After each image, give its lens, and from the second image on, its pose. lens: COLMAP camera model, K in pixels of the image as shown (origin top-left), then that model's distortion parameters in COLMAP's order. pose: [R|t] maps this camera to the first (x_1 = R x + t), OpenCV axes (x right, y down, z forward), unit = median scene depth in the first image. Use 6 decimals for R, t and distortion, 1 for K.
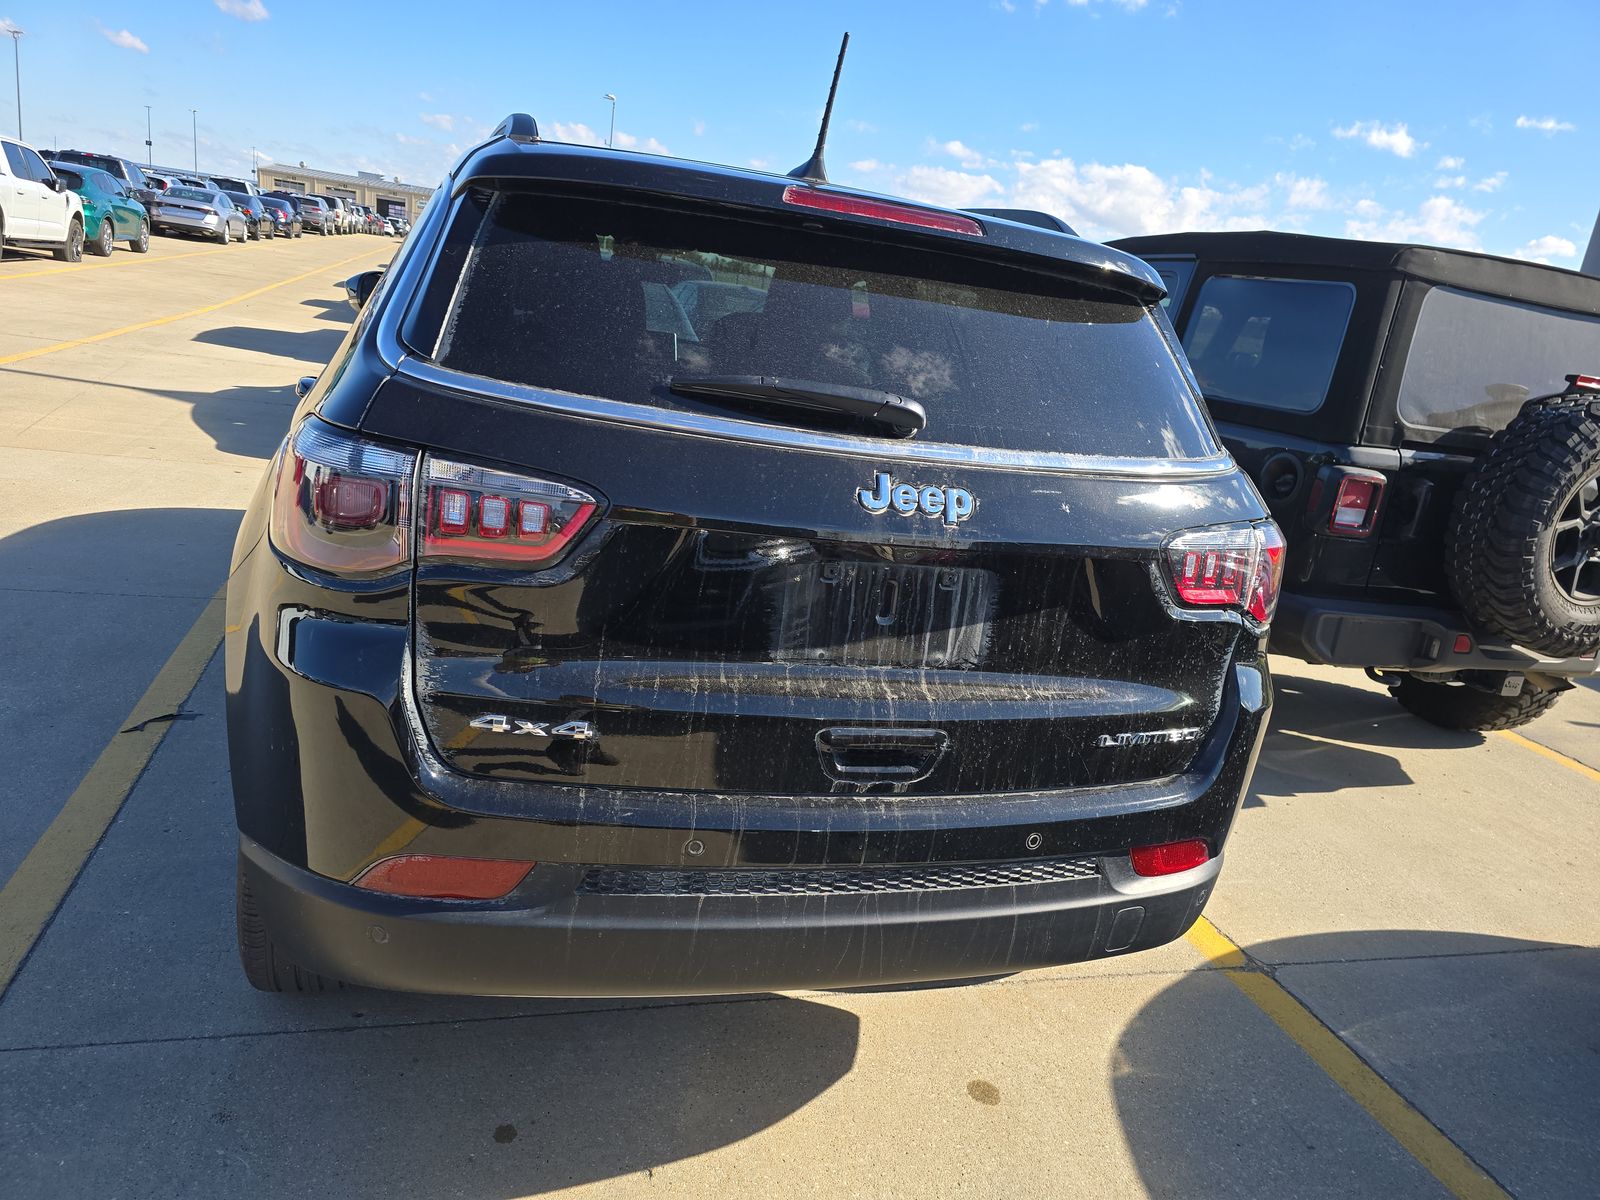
lens RADIAL K [[1081.7, 0, 792.3], [0, 1081.7, 601.7], [0, 0, 1]] dist [0.008605, -0.015000]
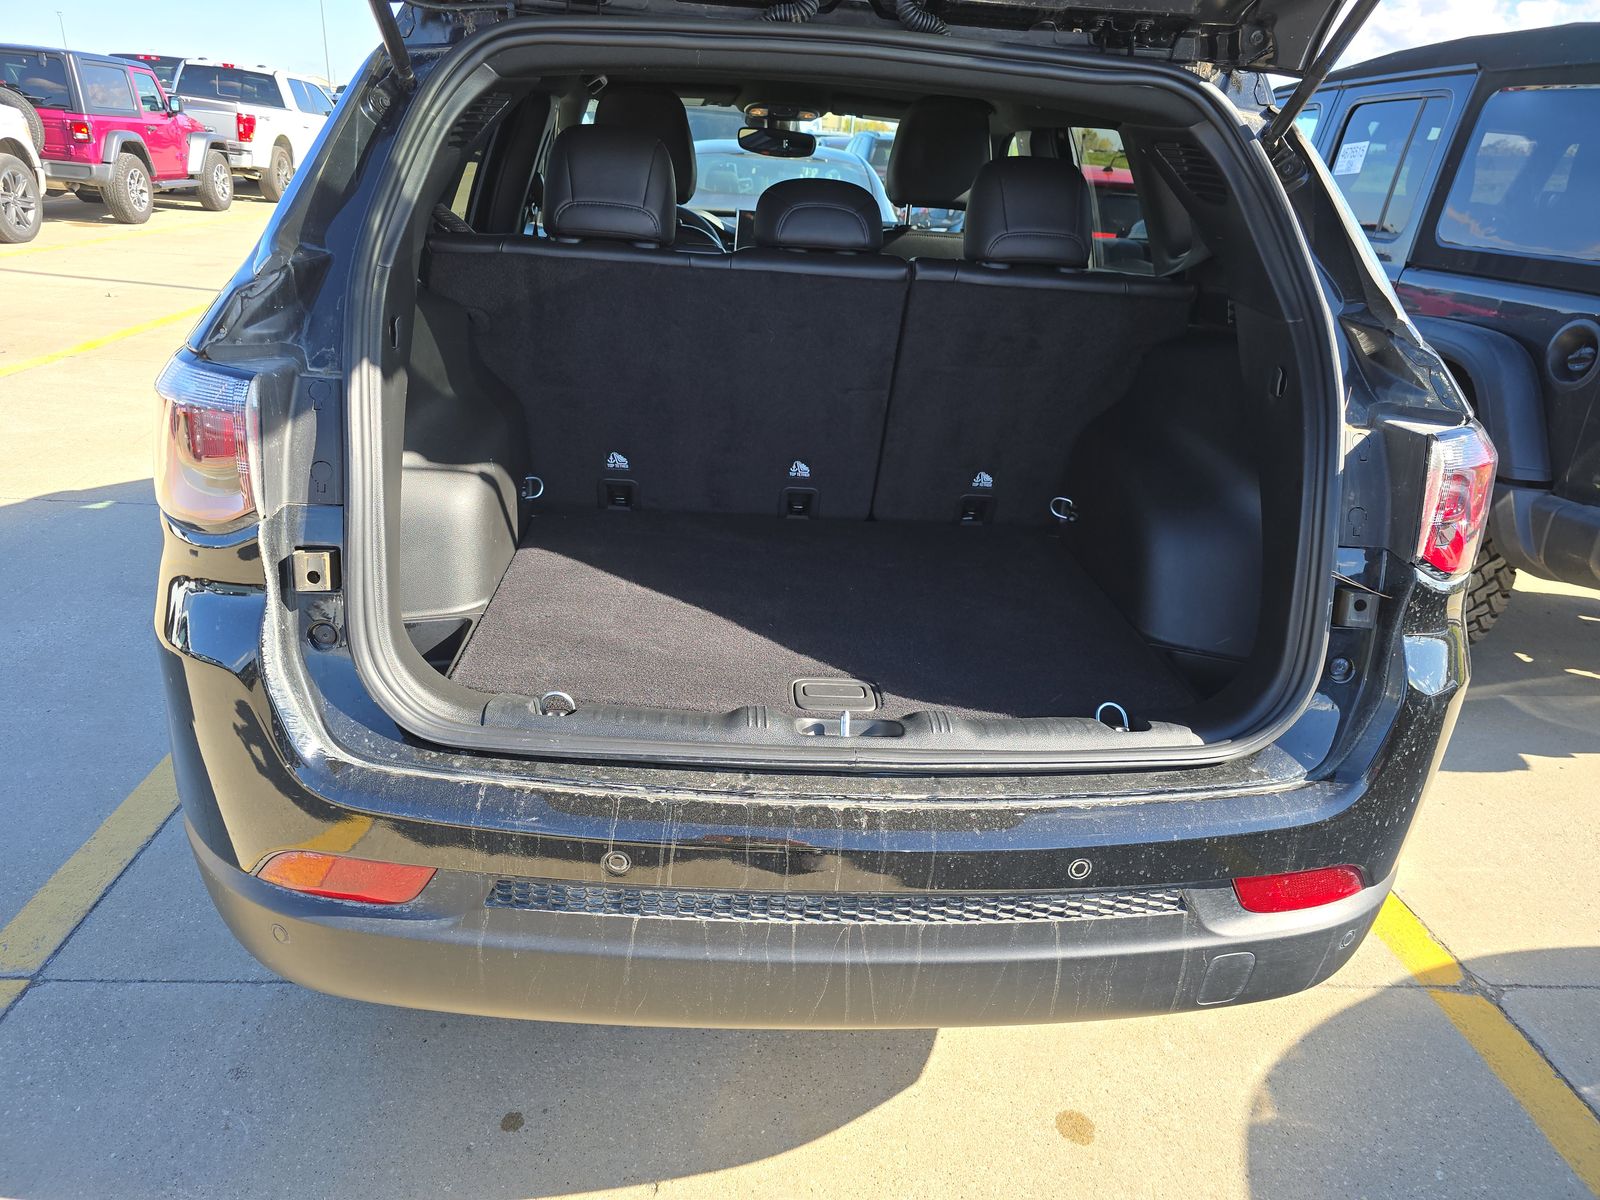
lens RADIAL K [[1081.7, 0, 804.6], [0, 1081.7, 598.2], [0, 0, 1]] dist [0.008605, -0.015000]
pose [[0.973708, 0.013646, -0.227392, 0.189522], [0.008362, 0.995390, 0.095542, -0.037209], [0.227647, -0.094931, 0.969105, 0.224861]]
